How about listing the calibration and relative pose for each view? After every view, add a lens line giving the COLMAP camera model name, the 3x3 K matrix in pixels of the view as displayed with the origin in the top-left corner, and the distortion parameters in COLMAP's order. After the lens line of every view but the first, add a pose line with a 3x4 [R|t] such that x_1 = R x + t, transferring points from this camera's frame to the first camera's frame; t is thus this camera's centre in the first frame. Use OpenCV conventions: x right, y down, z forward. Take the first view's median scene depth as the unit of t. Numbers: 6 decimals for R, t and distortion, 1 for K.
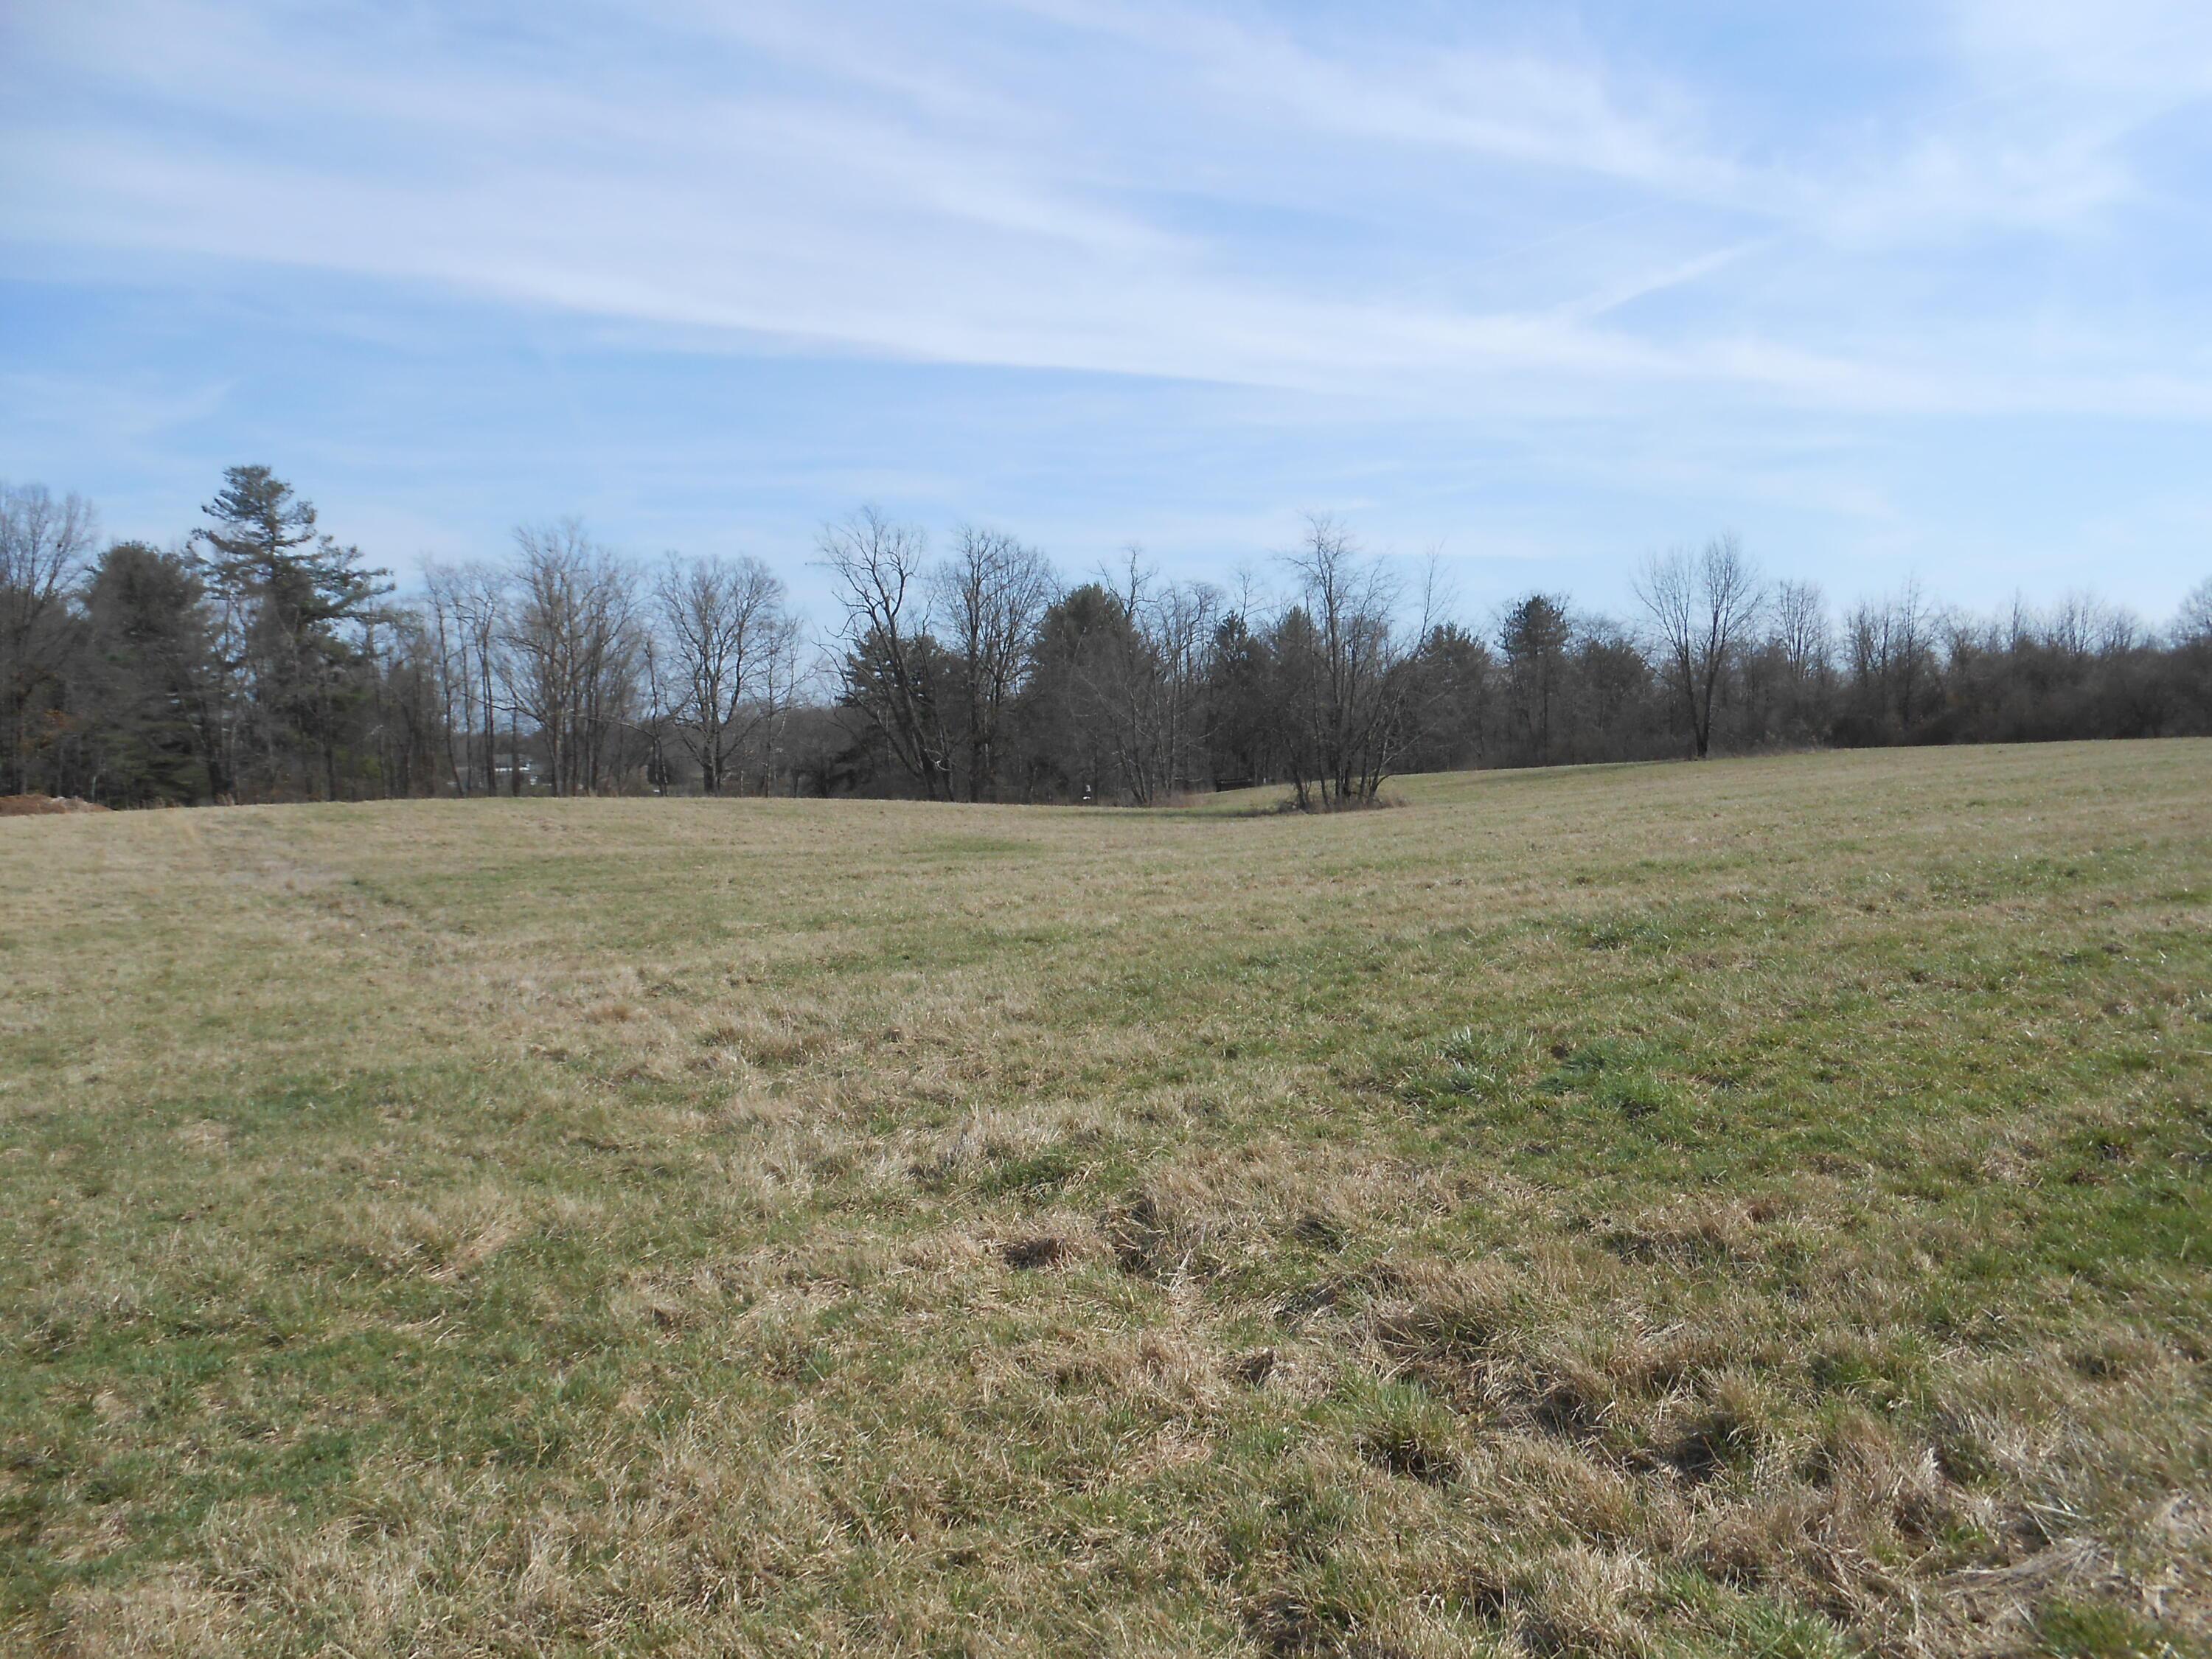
lens RADIAL K [[1676.2, 0, 1098.3], [0, 1676.2, 836.9], [0, 0, 1]] dist [-0.035107, 0.061140]
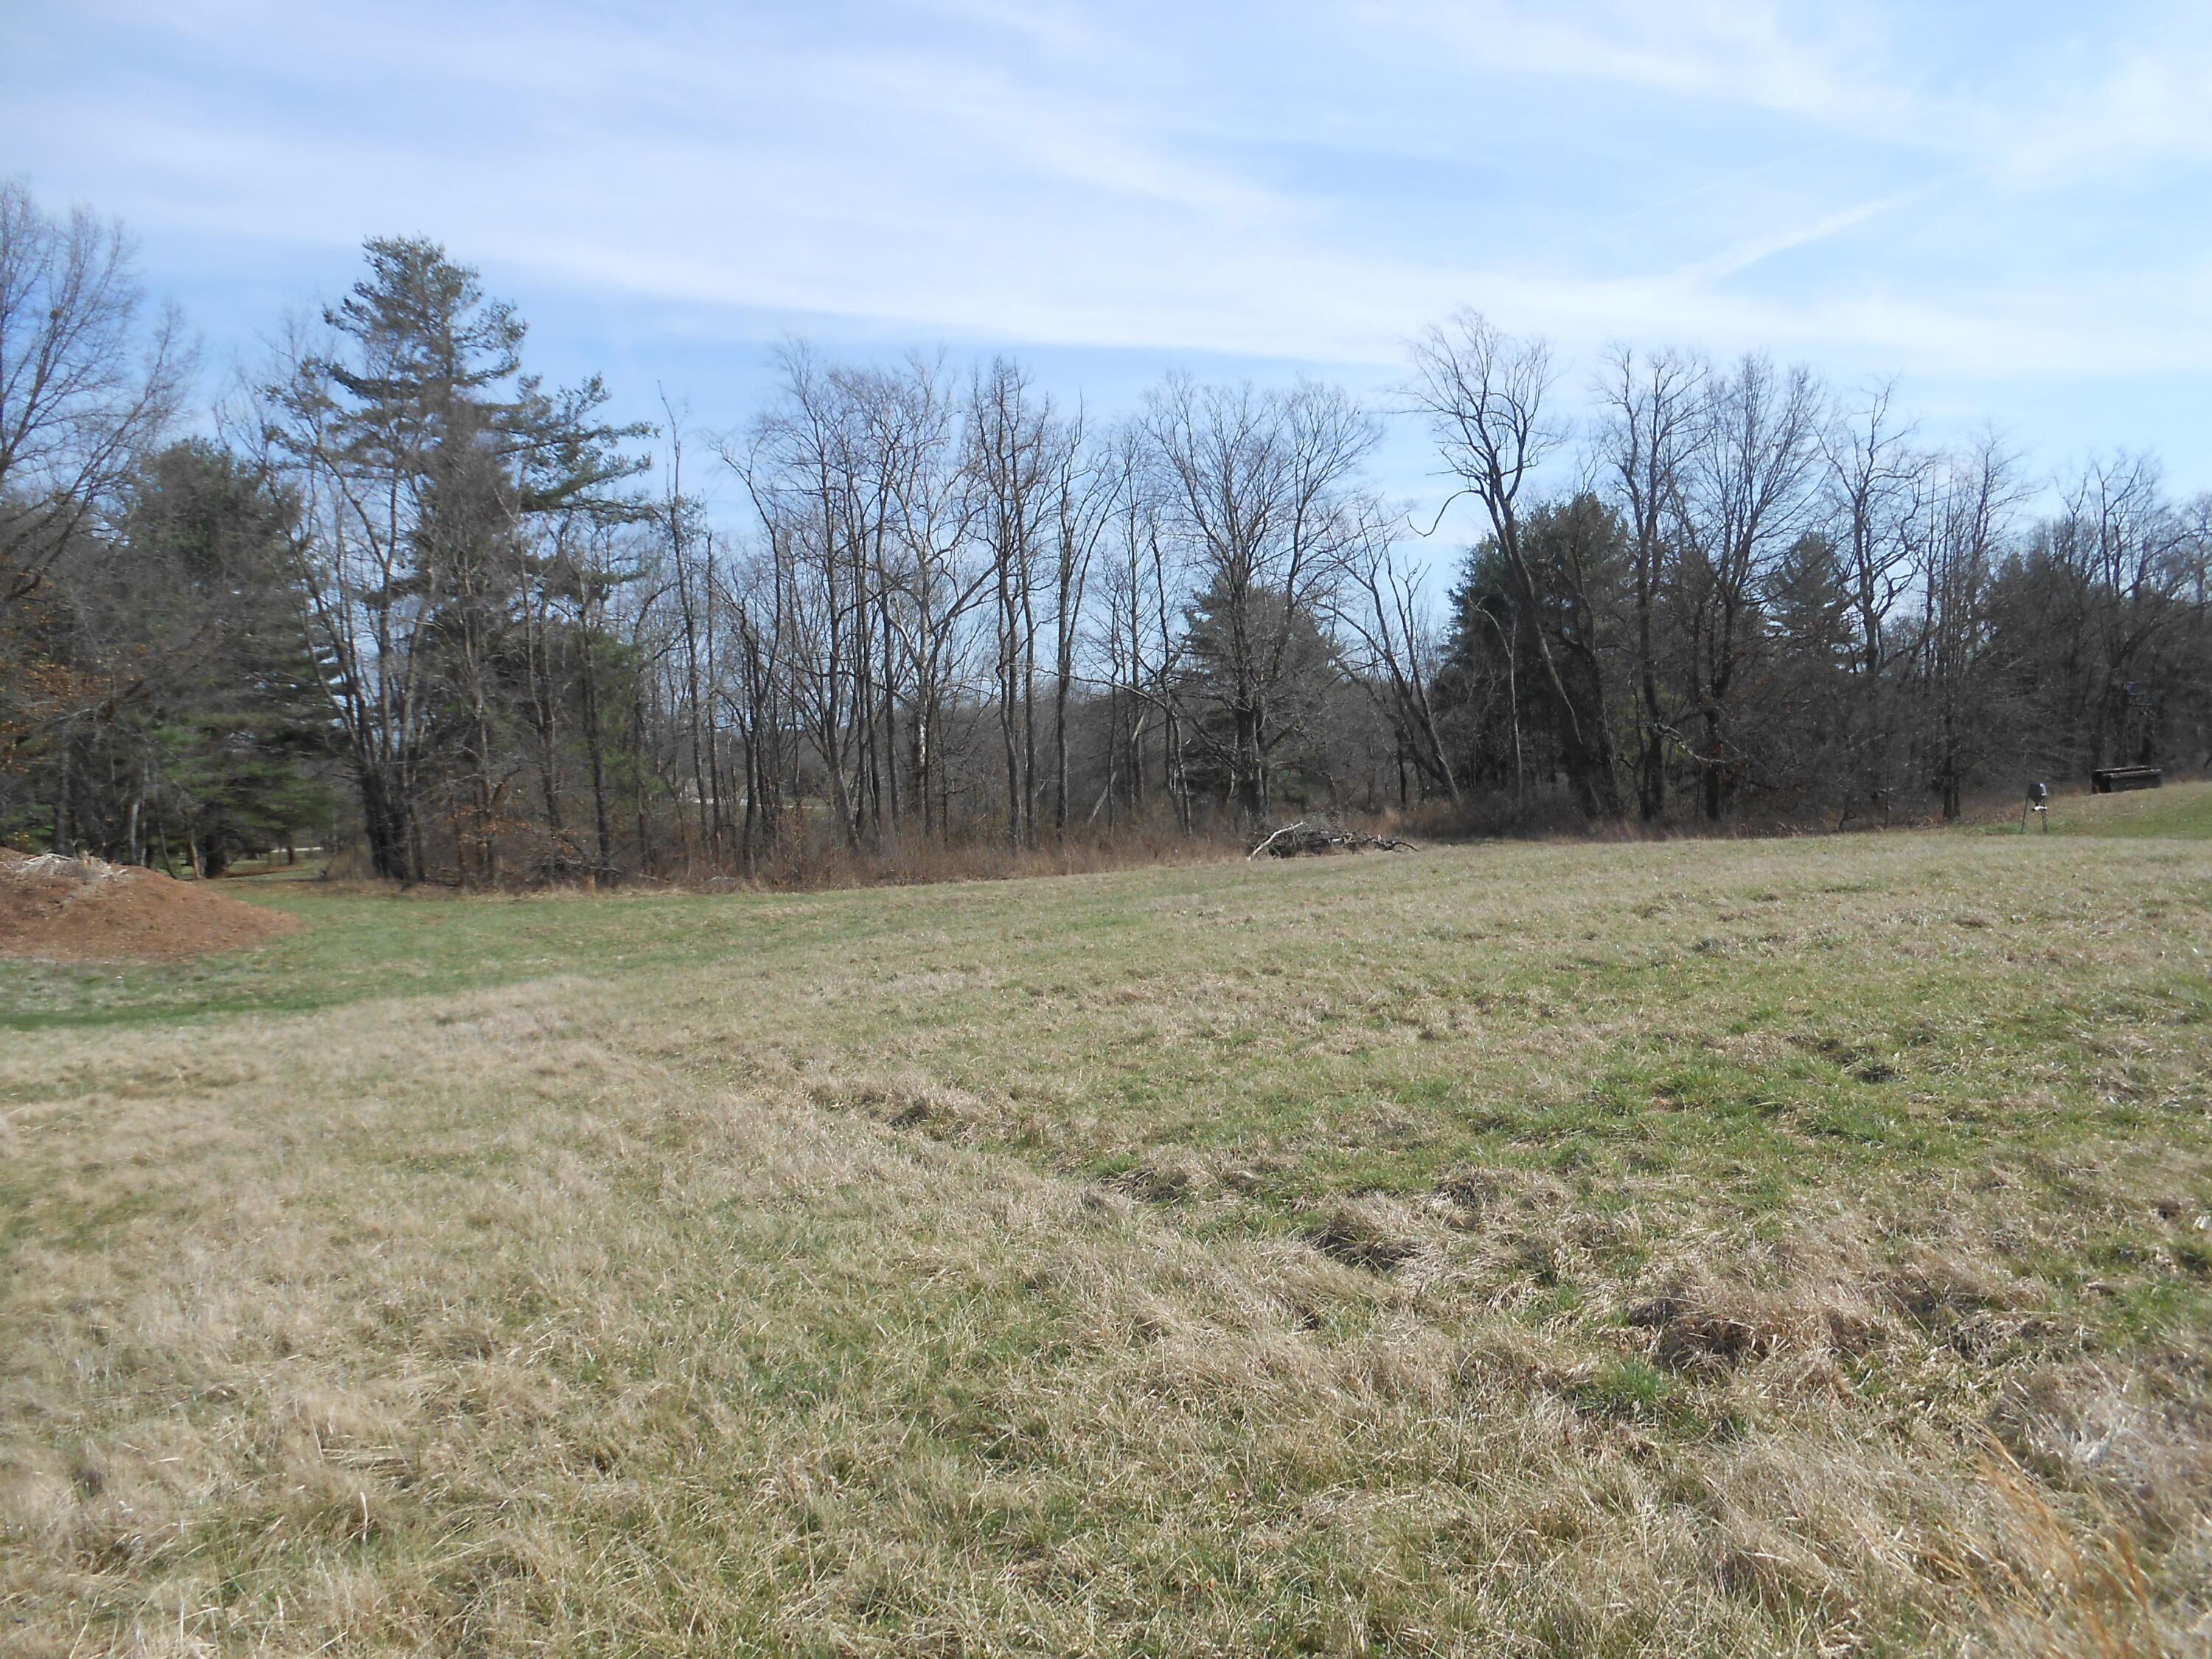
lens RADIAL K [[1676.2, 0, 1108.0], [0, 1676.2, 822.9], [0, 0, 1]] dist [-0.035107, 0.061140]
pose [[0.999612, -0.018709, -0.020654, -0.256528], [0.018488, 0.999770, -0.010866, -0.016427], [0.020853, 0.010480, 0.999728, 0.432271]]
